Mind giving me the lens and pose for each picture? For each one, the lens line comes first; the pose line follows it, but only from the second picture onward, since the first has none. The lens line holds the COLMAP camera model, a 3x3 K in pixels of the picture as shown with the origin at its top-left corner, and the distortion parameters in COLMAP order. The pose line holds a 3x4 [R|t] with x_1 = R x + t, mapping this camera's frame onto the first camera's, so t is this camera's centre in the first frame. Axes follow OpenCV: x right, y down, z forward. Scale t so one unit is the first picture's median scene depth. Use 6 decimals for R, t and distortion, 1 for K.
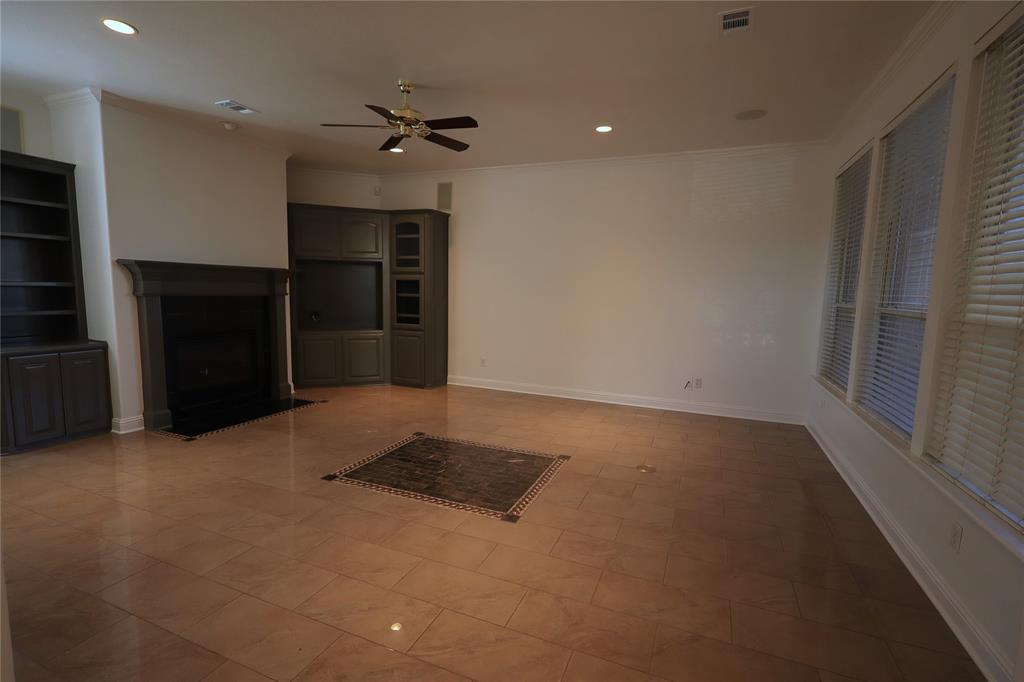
lens RADIAL K [[472.2, 0, 513.9], [0, 472.2, 343.9], [0, 0, 1]] dist [-0.000197, -0.000324]
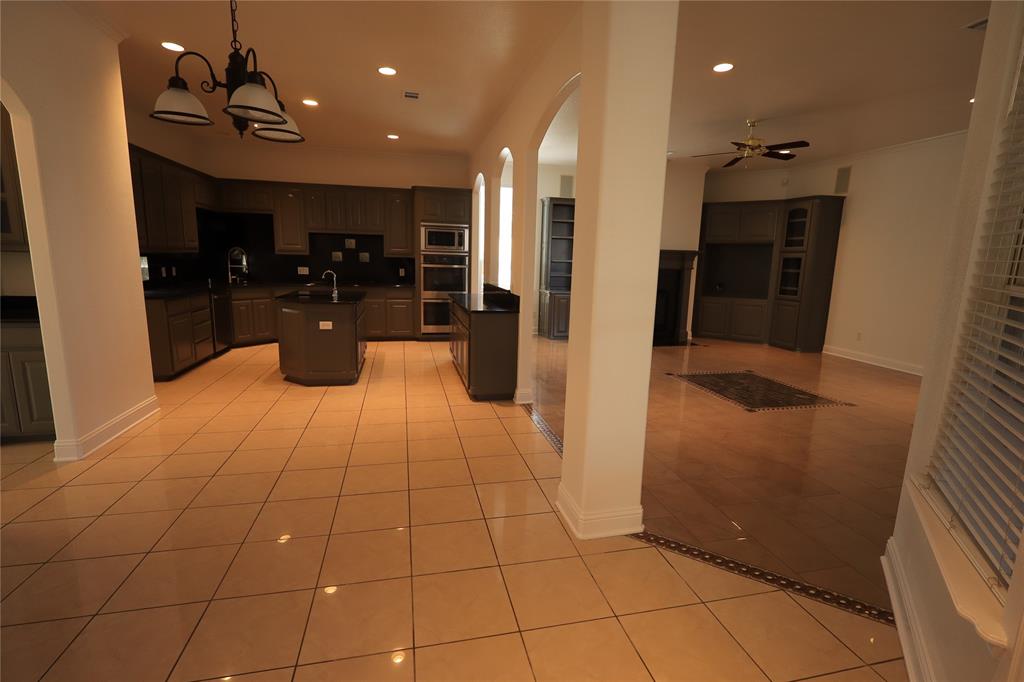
lens RADIAL K [[472.2, 0, 517.0], [0, 472.2, 345.7], [0, 0, 1]] dist [-0.000197, -0.000324]
pose [[0.584308, 0.138417, -0.799640, 0.350584], [-0.106457, 0.989906, 0.093561, 0.045072], [0.804519, 0.030459, 0.593146, -0.249479]]
